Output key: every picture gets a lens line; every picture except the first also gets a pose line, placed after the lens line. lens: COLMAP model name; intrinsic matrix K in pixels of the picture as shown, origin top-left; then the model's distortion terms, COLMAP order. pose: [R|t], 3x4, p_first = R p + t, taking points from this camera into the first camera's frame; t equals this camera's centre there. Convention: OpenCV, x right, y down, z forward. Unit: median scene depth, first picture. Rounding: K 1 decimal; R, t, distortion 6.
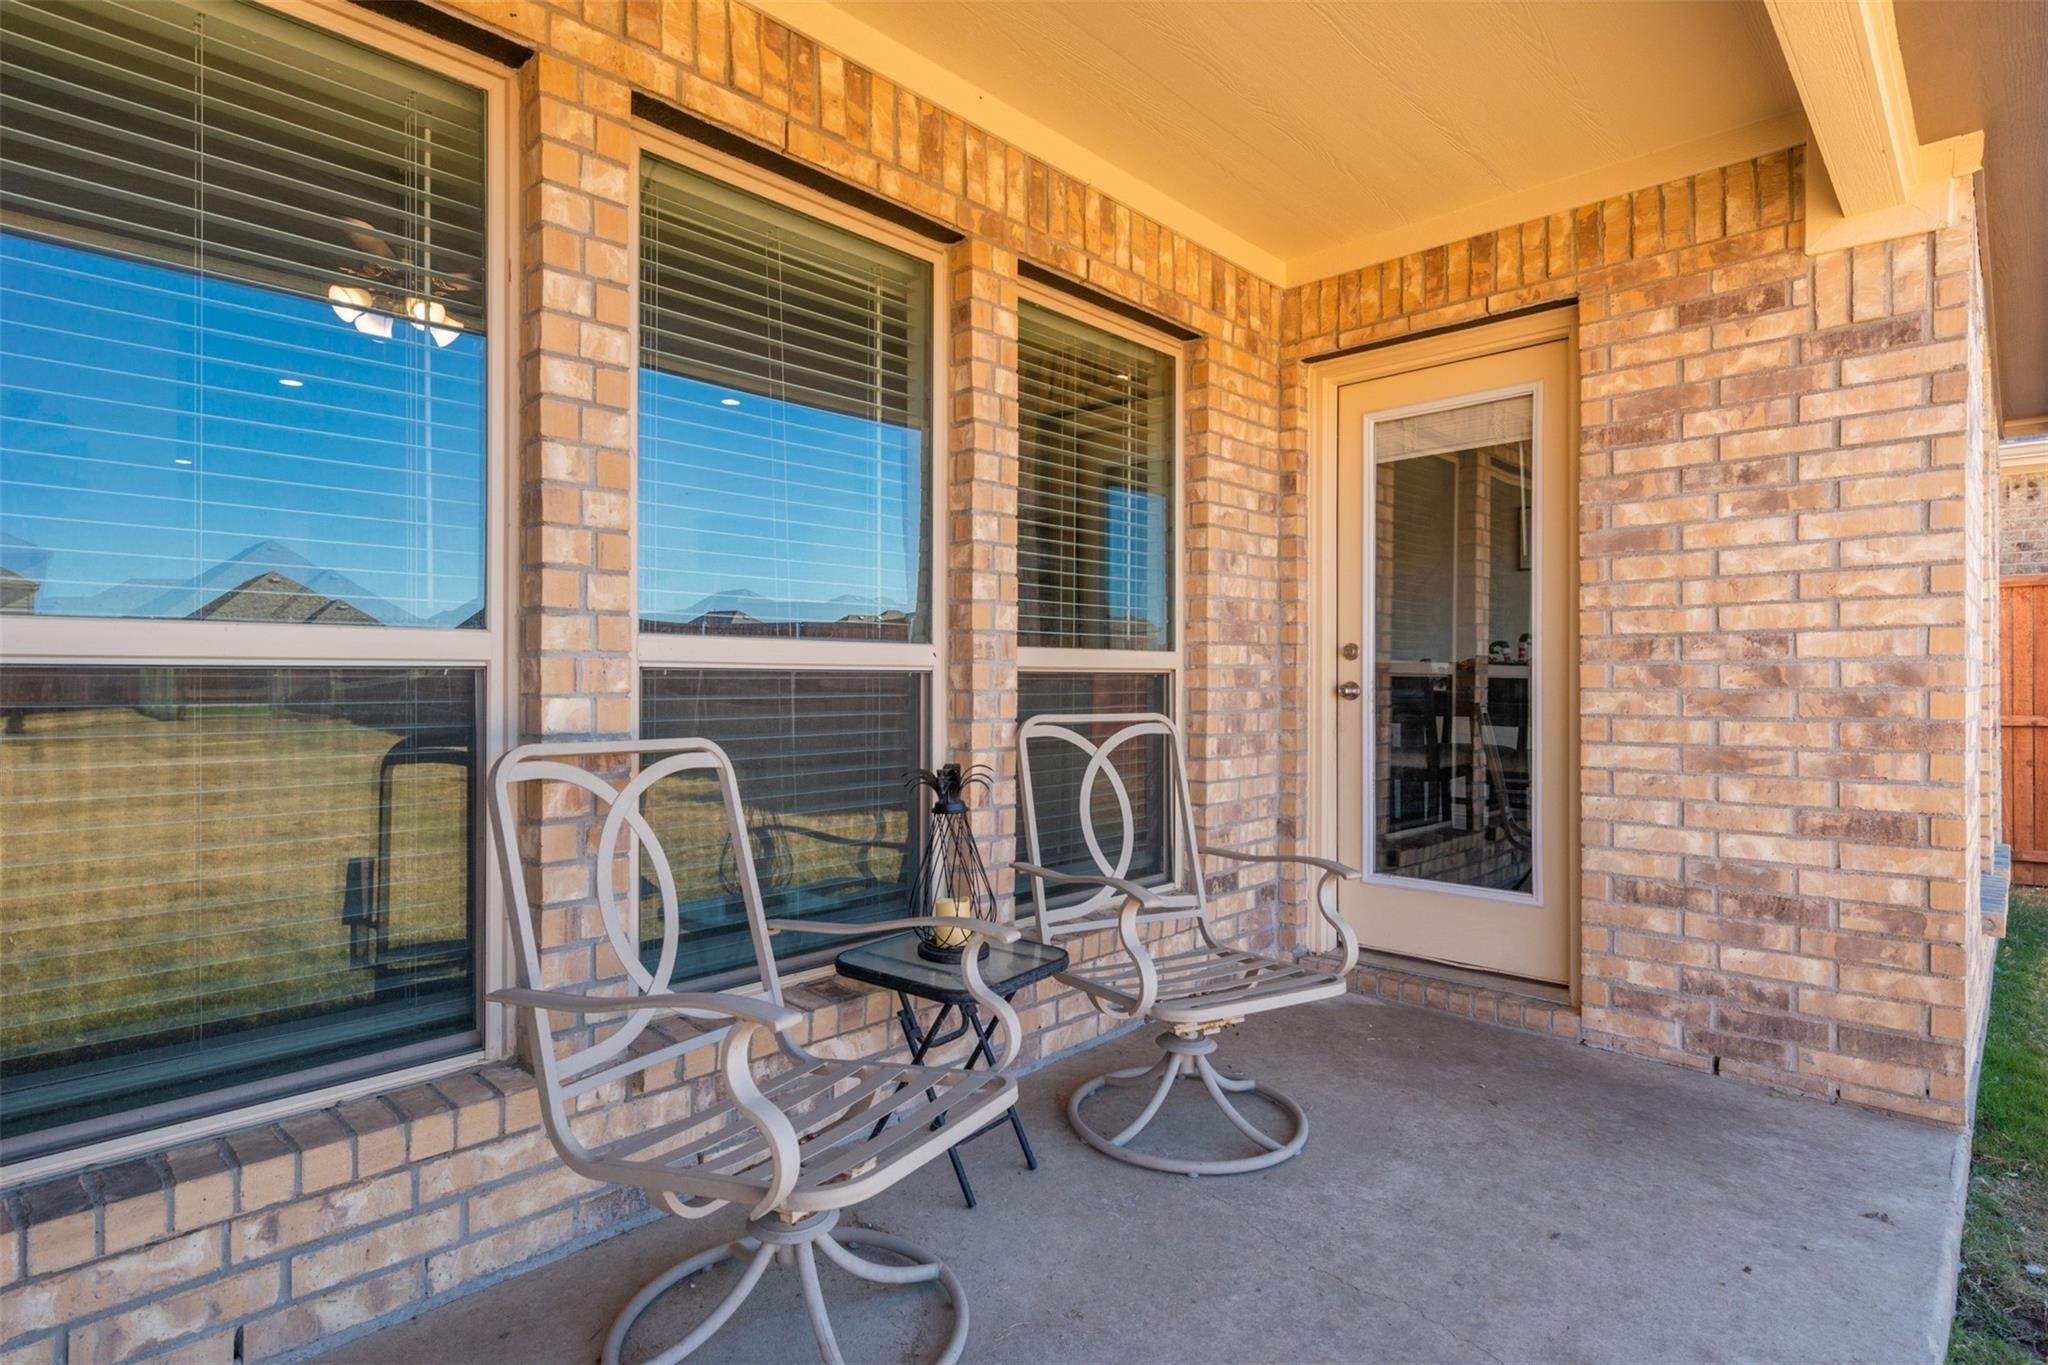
lens RADIAL K [[1049.8, 0, 1019.6], [0, 1049.8, 676.8], [0, 0, 1]] dist [0.002592, -0.000766]
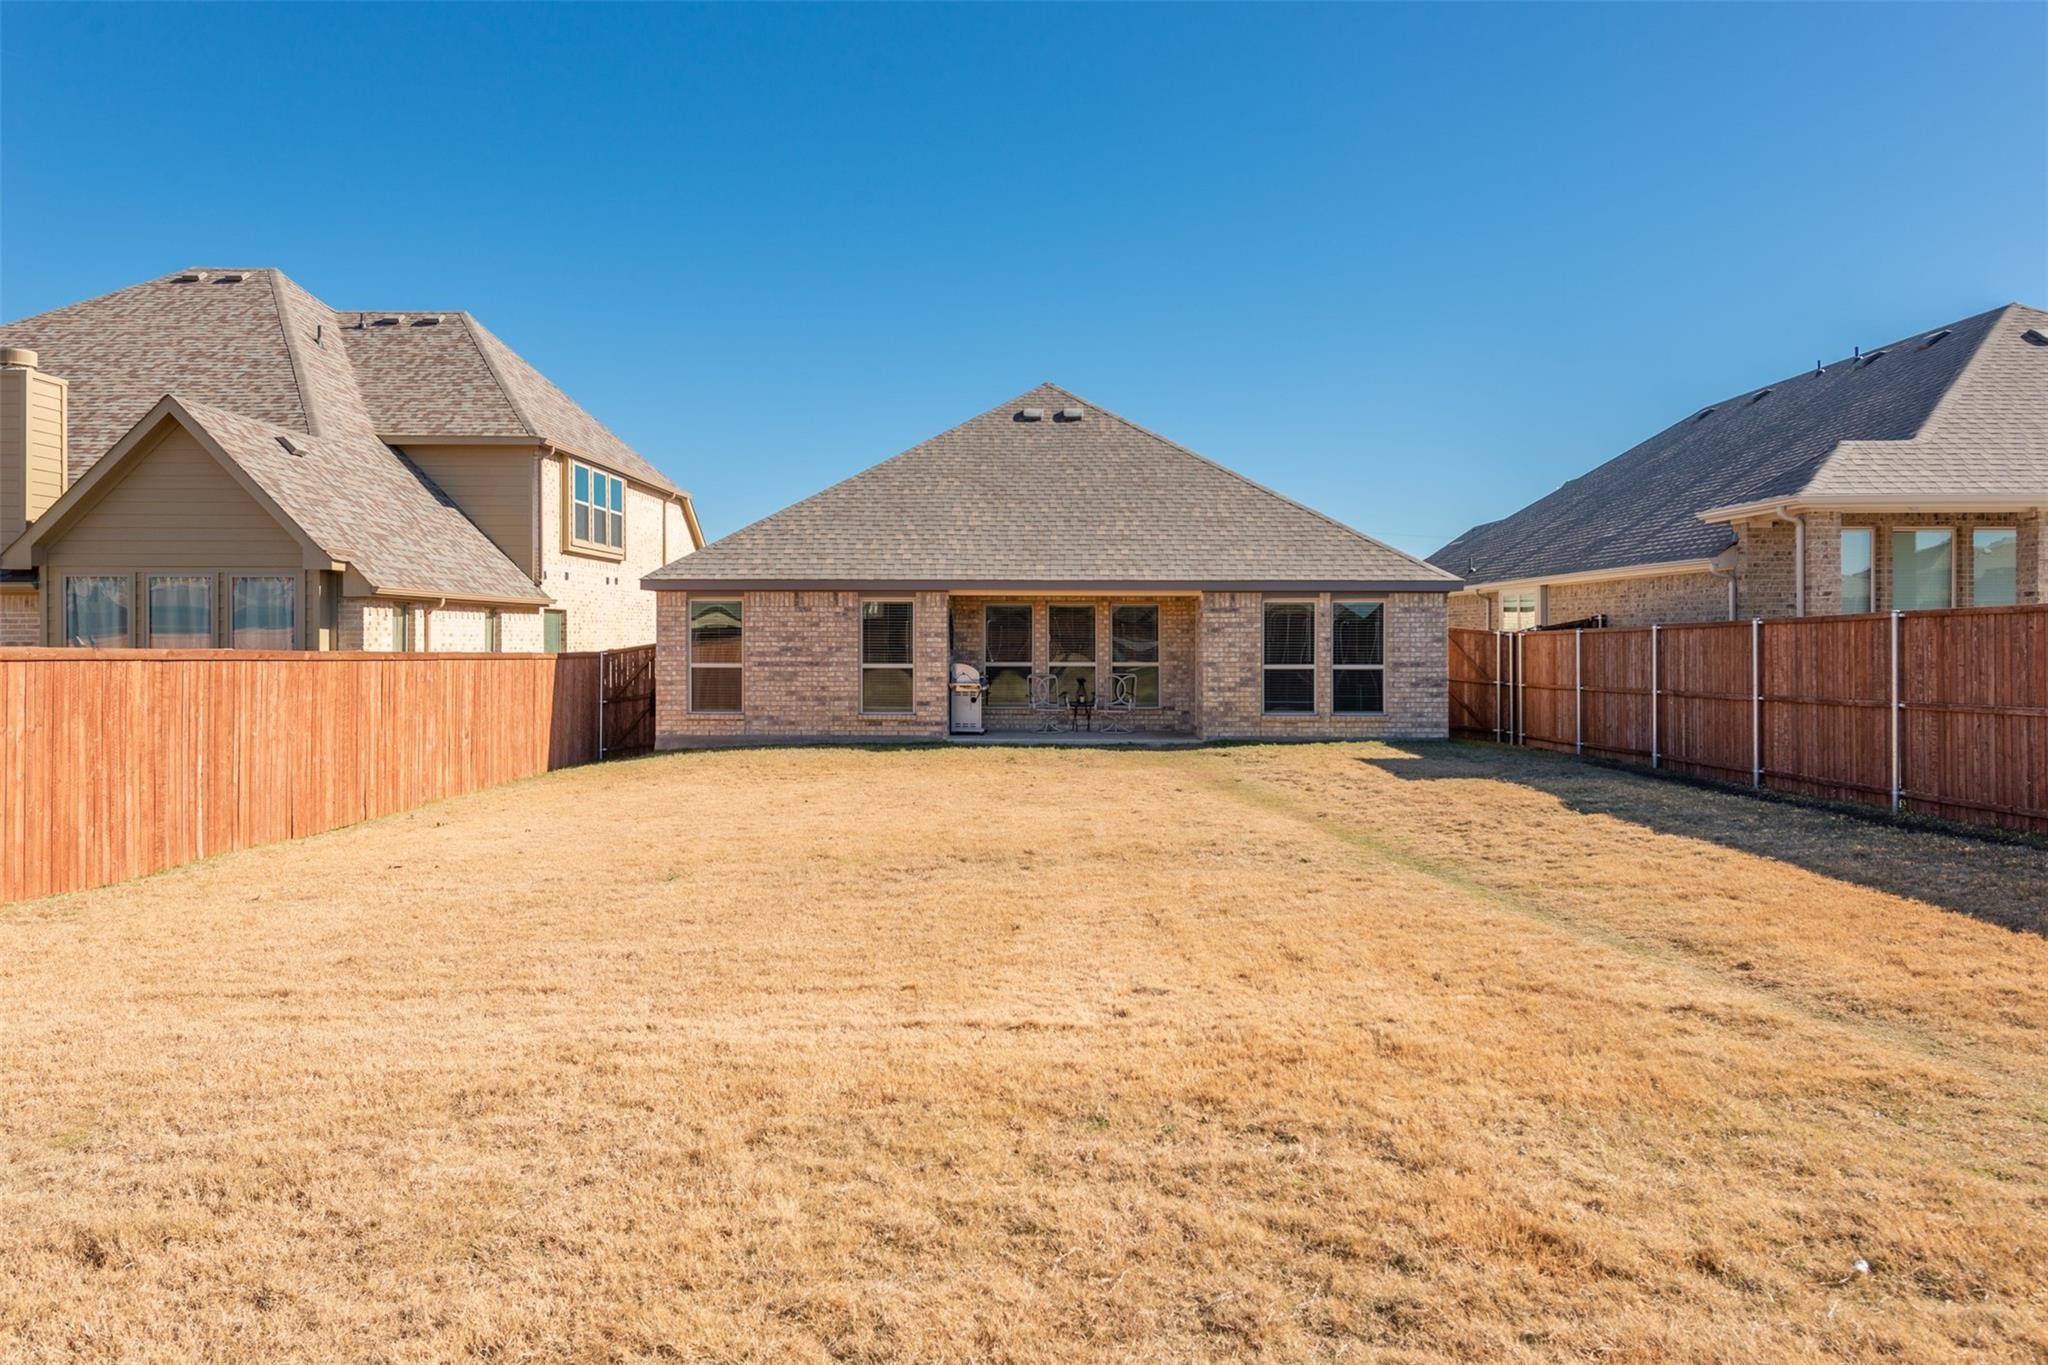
lens RADIAL K [[1361.5, 0, 1027.9], [0, 1361.5, 624.7], [0, 0, 1]] dist [0.005461, -0.001934]
pose [[0.681794, -0.006108, -0.731519, 4.636731], [0.000548, 0.999969, -0.007839, -0.156652], [0.731544, 0.004943, 0.681776, -4.058729]]
